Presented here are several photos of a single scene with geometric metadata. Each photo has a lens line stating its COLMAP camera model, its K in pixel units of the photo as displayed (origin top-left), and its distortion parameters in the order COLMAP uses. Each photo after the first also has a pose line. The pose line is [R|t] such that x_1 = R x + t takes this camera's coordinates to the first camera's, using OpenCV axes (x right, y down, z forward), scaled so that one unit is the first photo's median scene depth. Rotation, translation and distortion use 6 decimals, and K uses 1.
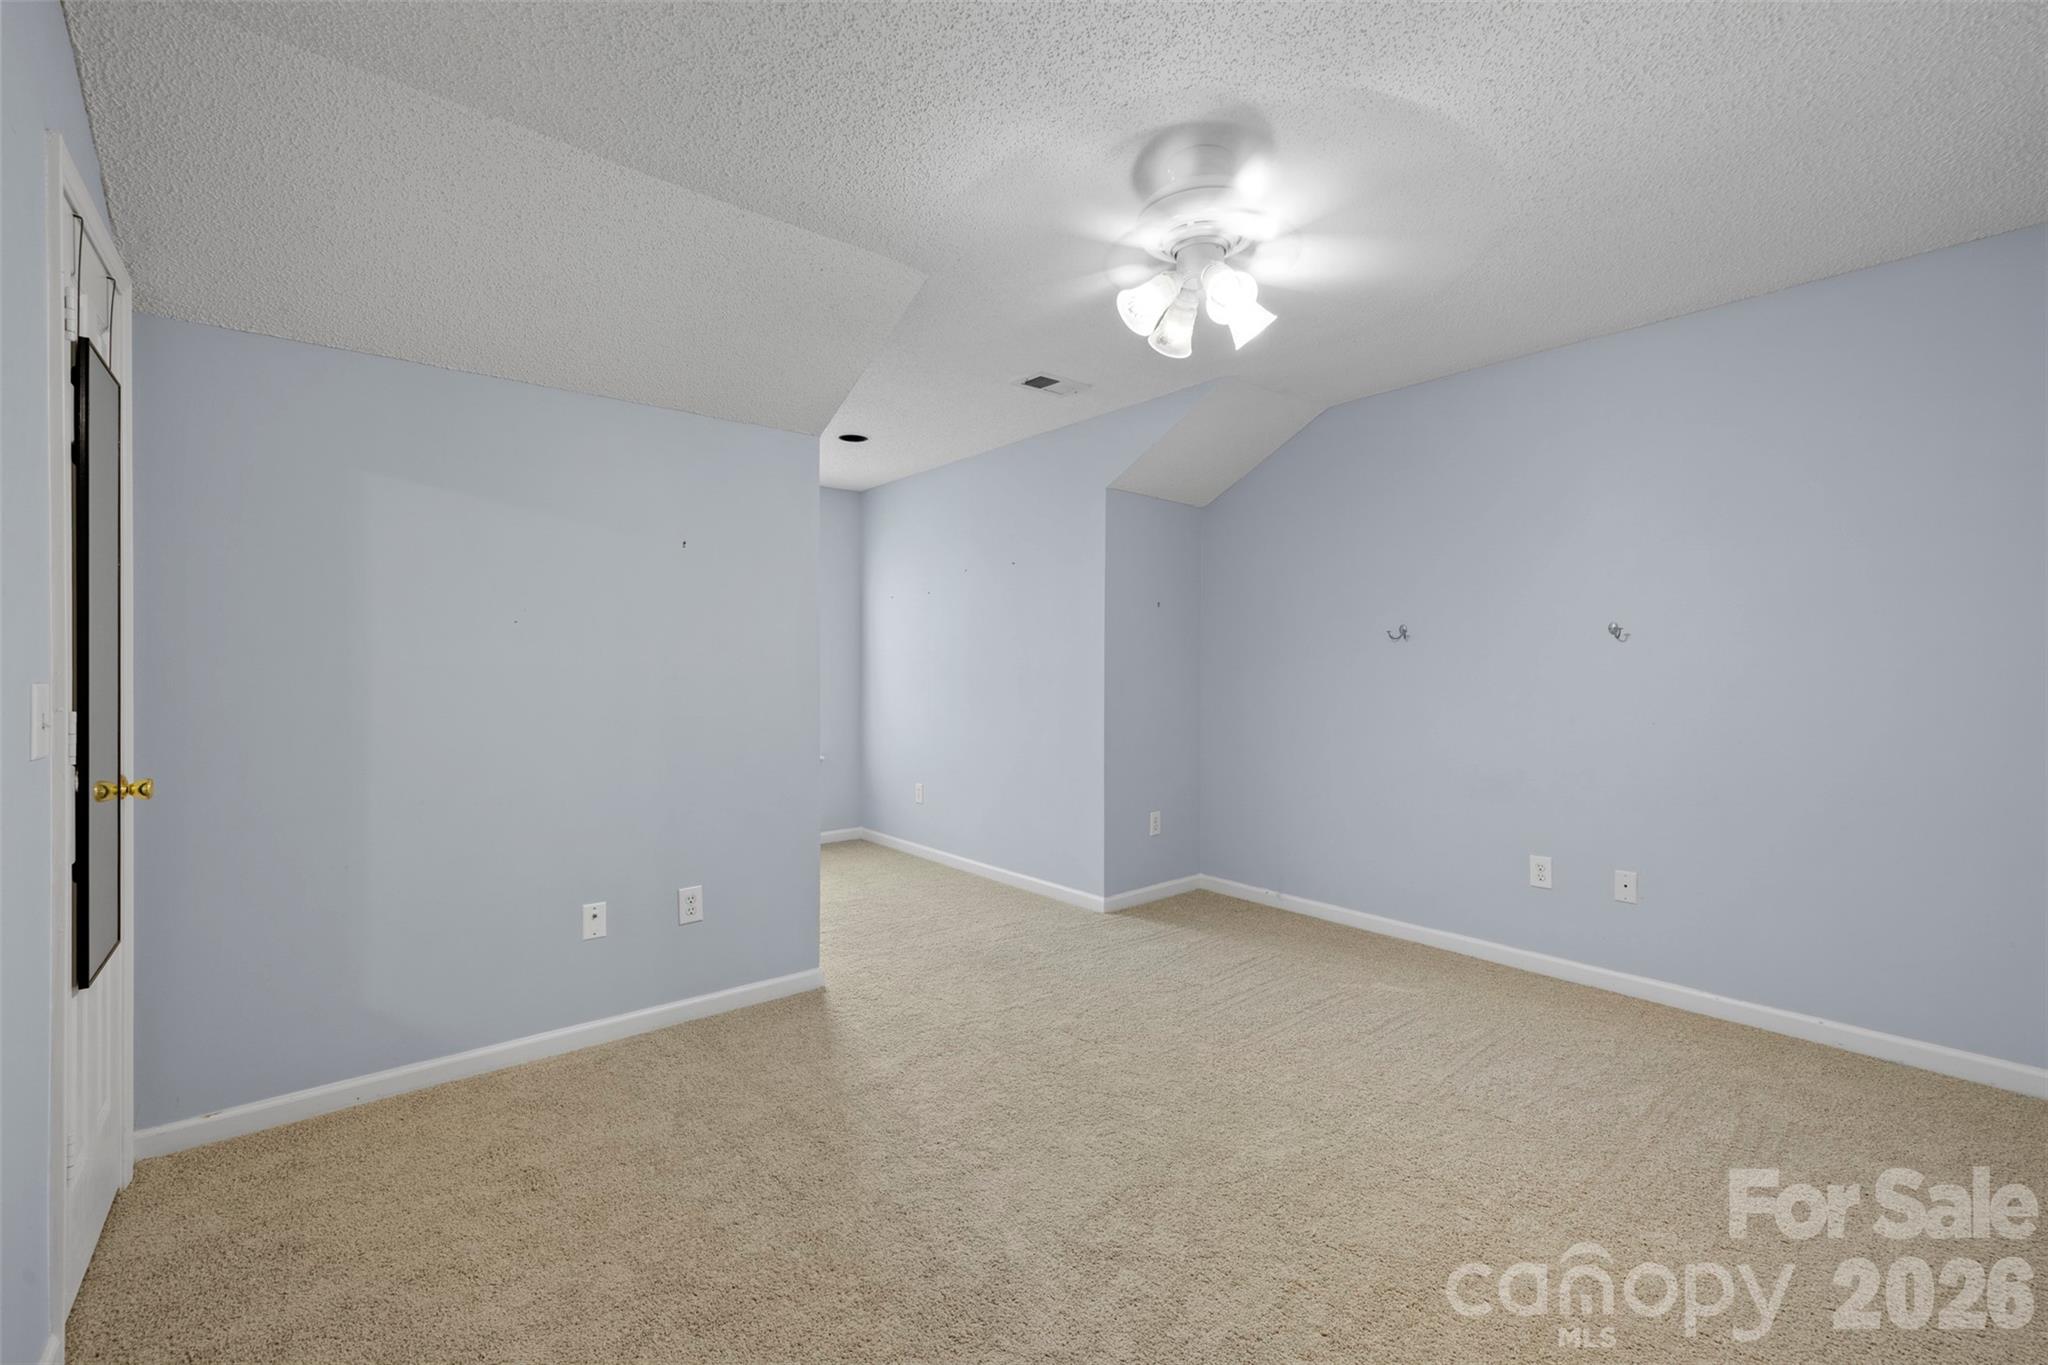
lens RADIAL K [[856.9, 0, 1026.6], [0, 856.9, 689.8], [0, 0, 1]] dist [0.000034, -0.000165]
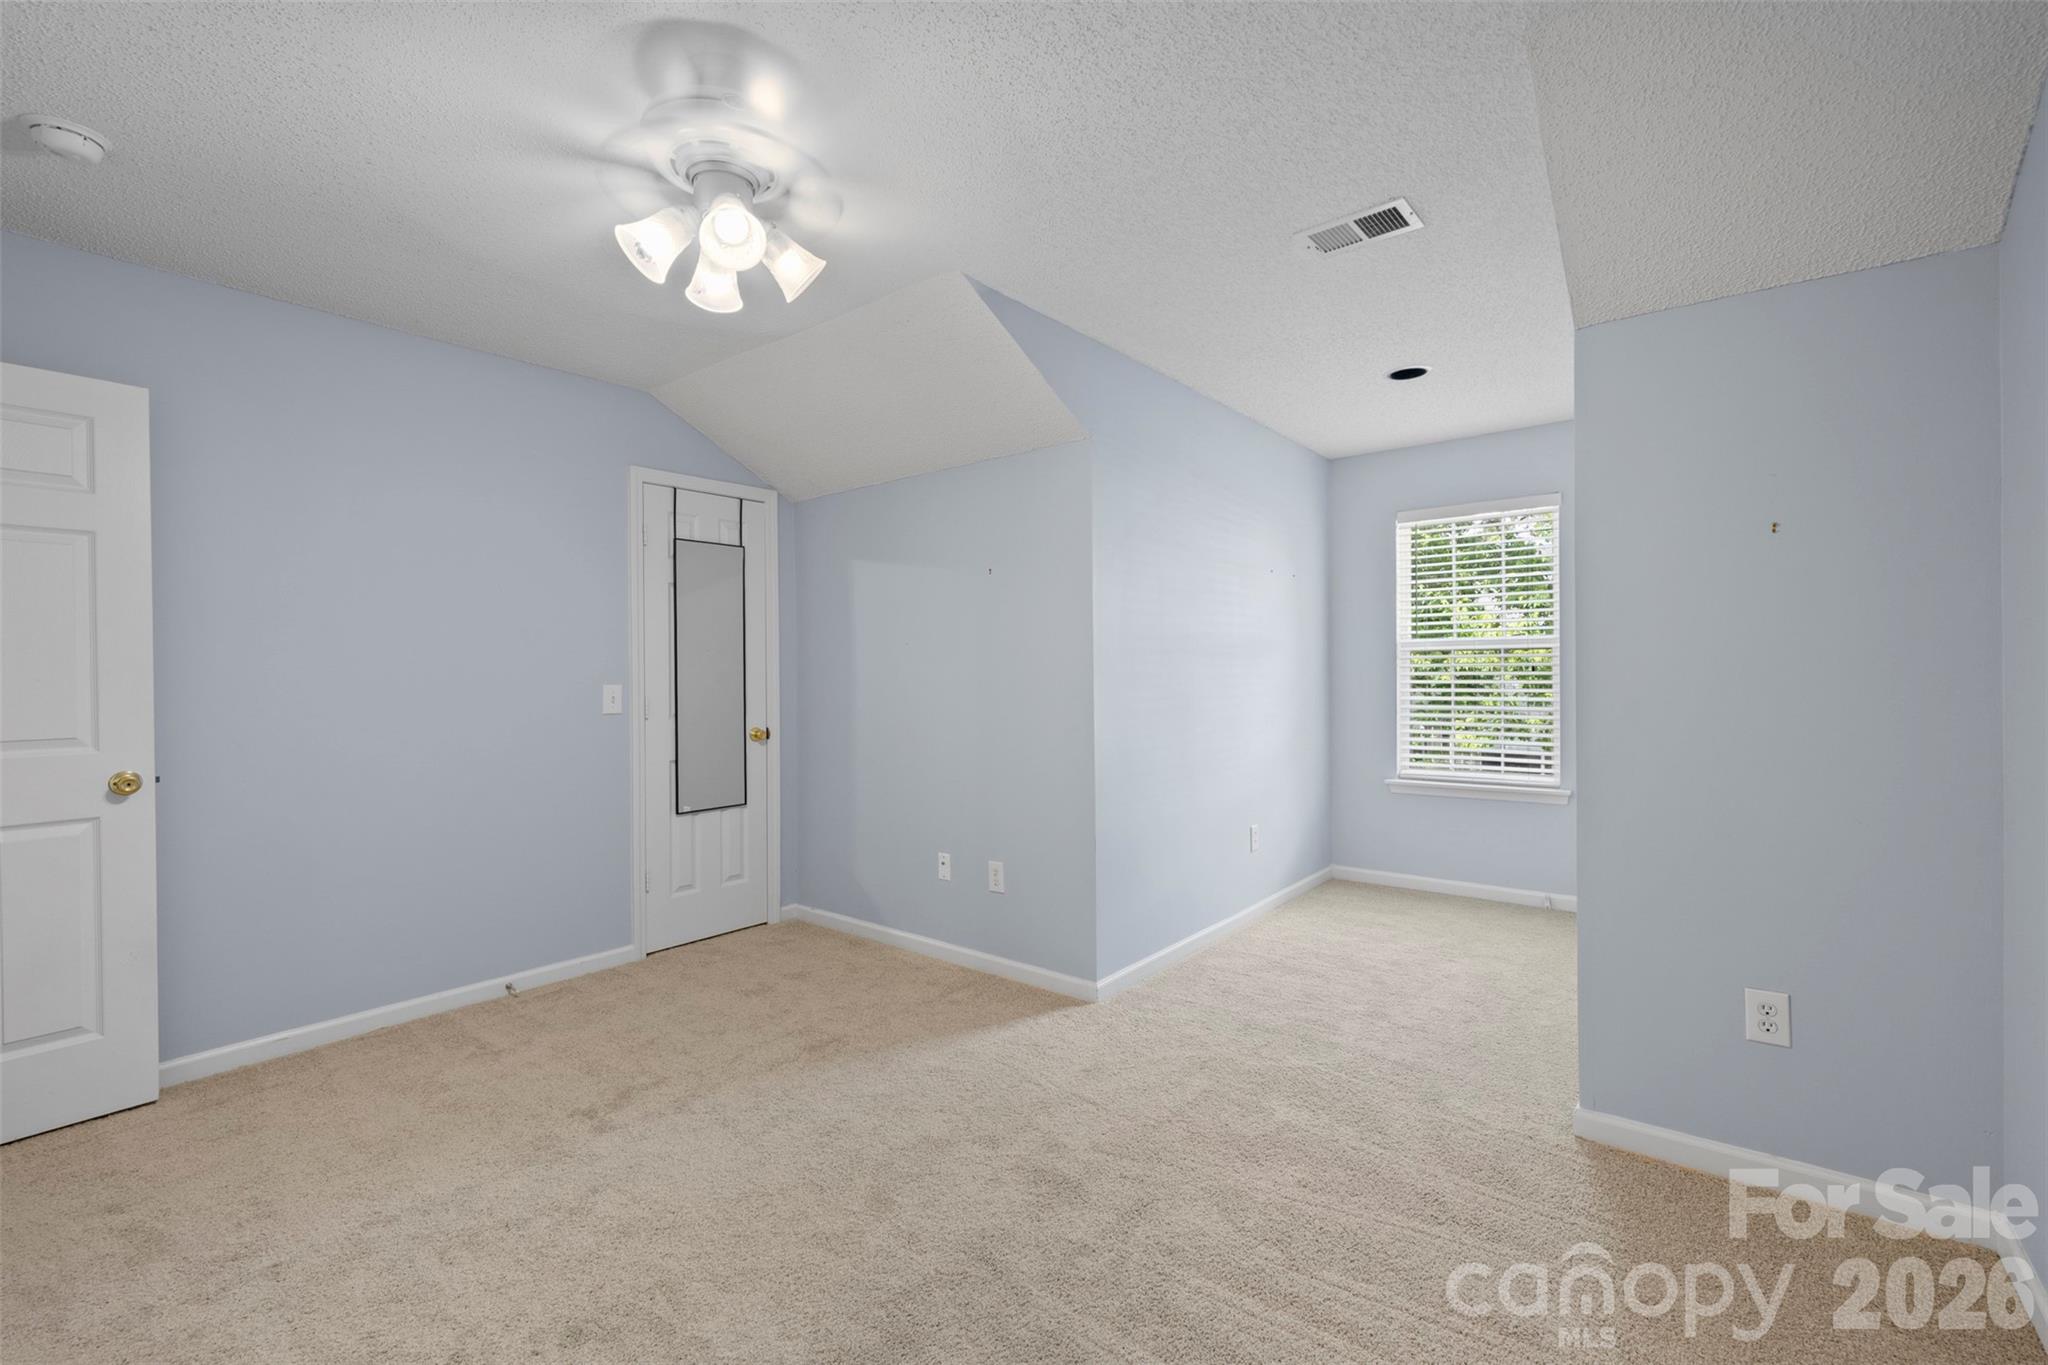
lens RADIAL K [[856.9, 0, 1026.6], [0, 856.9, 689.8], [0, 0, 1]] dist [0.000034, -0.000165]
pose [[0.203005, 0.012255, -0.979101, 0.789638], [-0.018251, 0.999795, 0.008730, -0.019156], [0.979008, 0.016097, 0.203187, 0.814915]]
